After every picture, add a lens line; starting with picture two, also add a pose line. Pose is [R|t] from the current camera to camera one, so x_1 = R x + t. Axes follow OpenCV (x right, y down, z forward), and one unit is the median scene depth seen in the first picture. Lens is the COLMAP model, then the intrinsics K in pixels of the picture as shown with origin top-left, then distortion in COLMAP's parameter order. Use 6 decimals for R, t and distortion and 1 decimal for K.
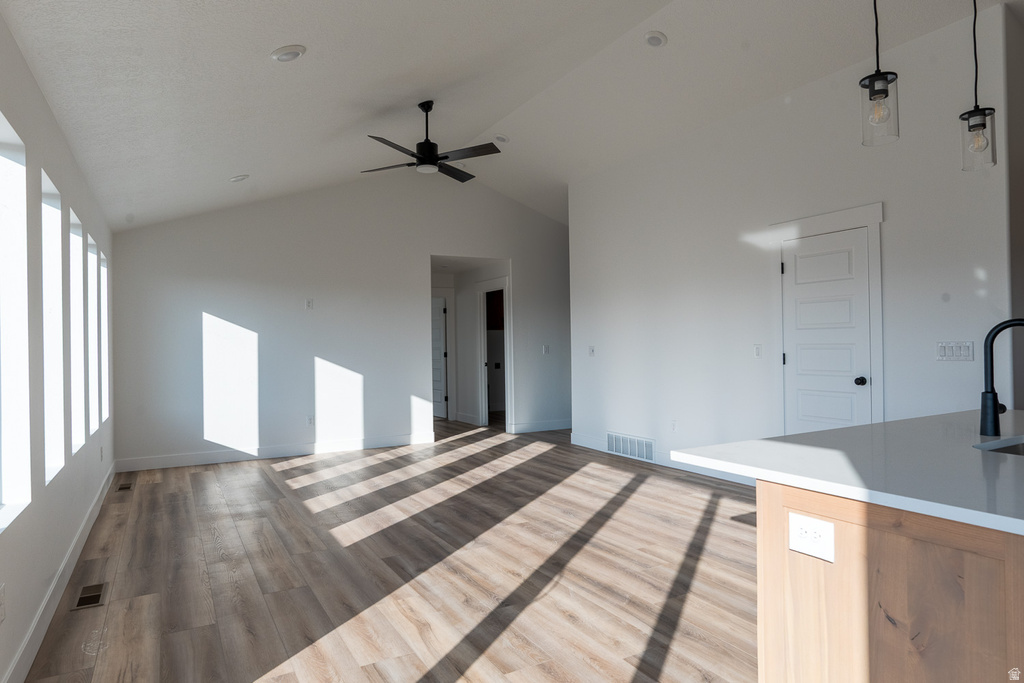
lens RADIAL K [[612.5, 0, 512.0], [0, 612.5, 341.5], [0, 0, 1]] dist [-0.032086, -0.000663]
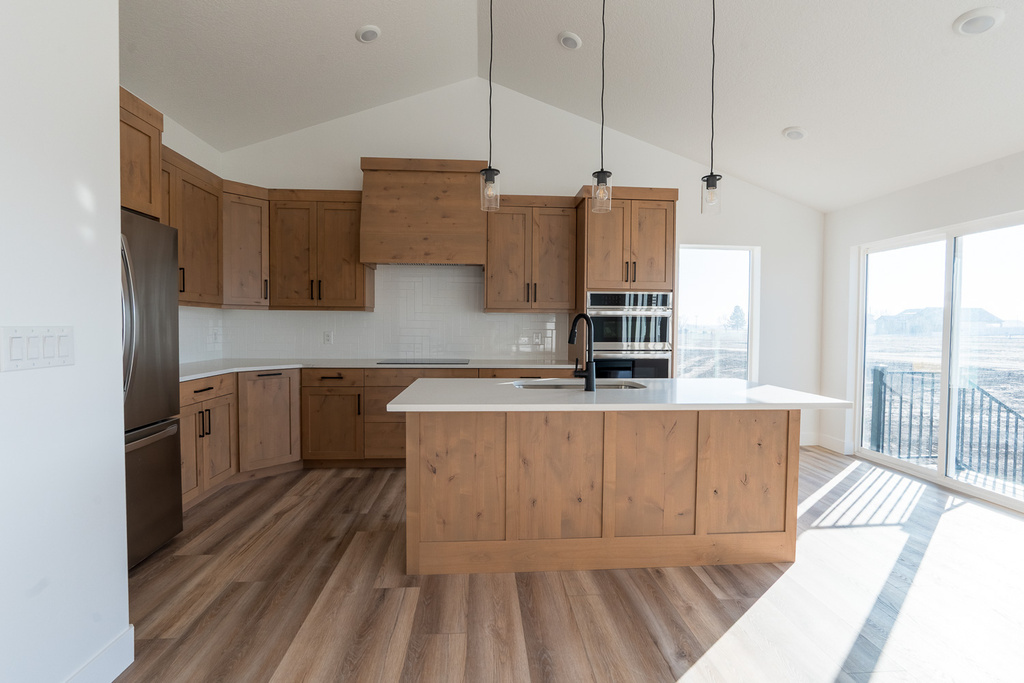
lens RADIAL K [[456.9, 0, 512.0], [0, 456.9, 341.5], [0, 0, 1]] dist [-0.014891, 0.000142]
pose [[-0.902487, -0.006989, 0.430660, 0.240016], [0.001674, 0.999804, 0.019734, 0.005541], [-0.430714, 0.018530, -0.902298, 1.037750]]
